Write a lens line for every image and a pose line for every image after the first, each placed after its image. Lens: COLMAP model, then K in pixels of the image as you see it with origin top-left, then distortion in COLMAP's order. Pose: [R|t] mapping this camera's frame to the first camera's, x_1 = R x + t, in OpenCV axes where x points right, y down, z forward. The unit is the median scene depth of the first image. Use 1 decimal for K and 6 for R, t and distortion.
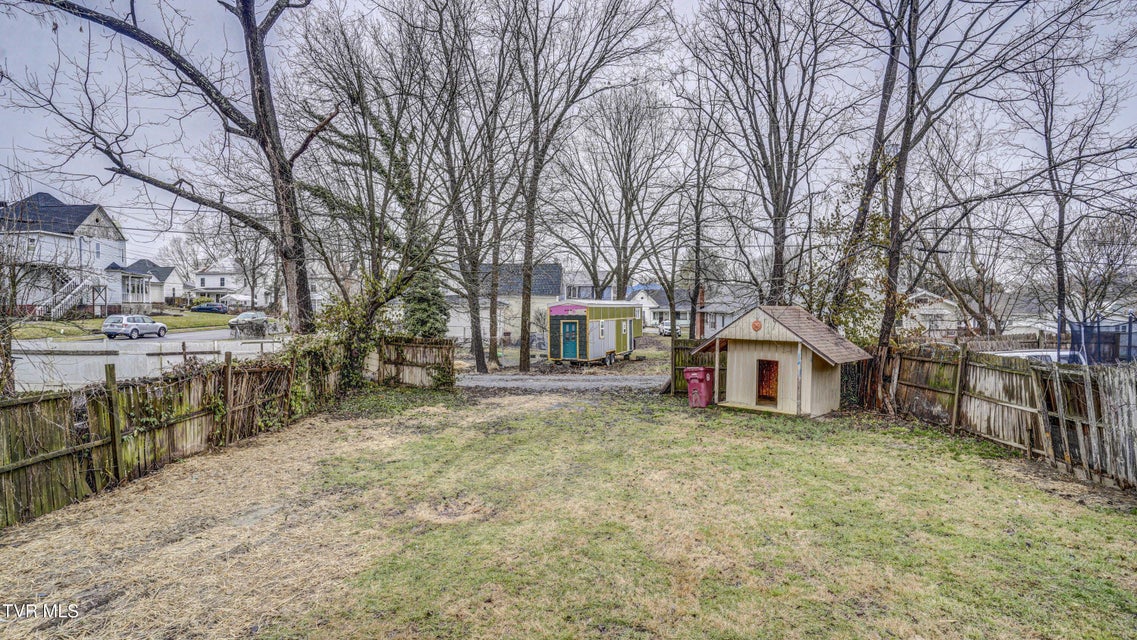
lens RADIAL K [[566.3, 0, 573.3], [0, 566.3, 318.3], [0, 0, 1]] dist [-0.080812, 0.036110]
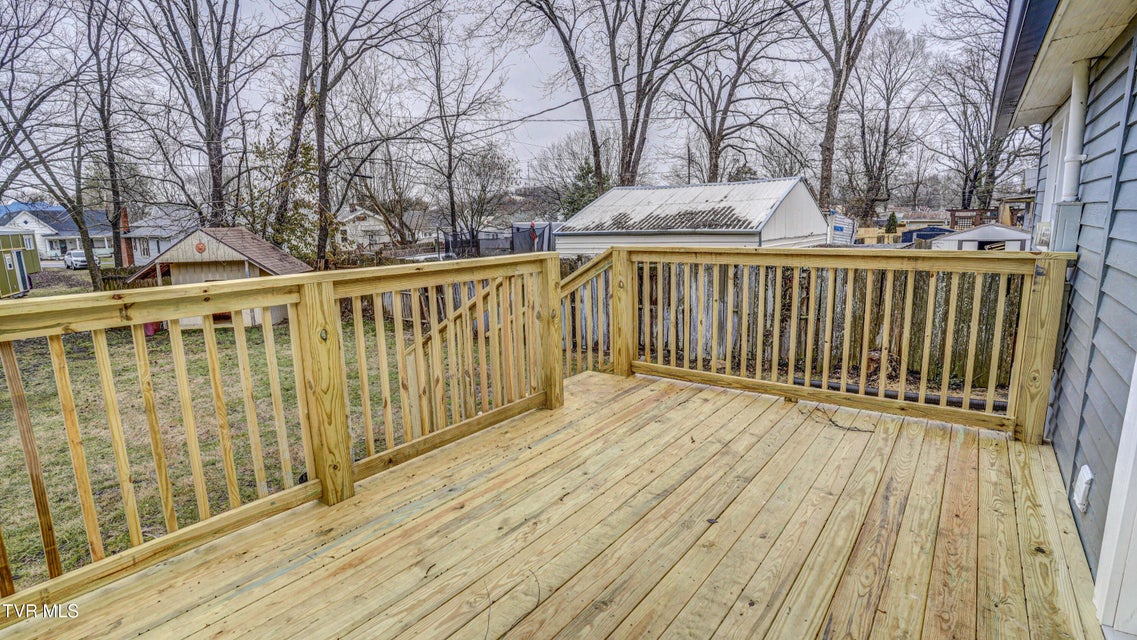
lens RADIAL K [[566.3, 0, 573.3], [0, 566.3, 318.3], [0, 0, 1]] dist [-0.080812, 0.036110]
pose [[0.614293, -0.147783, 0.775116, -0.034970], [0.034892, 0.986432, 0.160419, 0.002124], [-0.788306, -0.071499, 0.611114, -0.107963]]
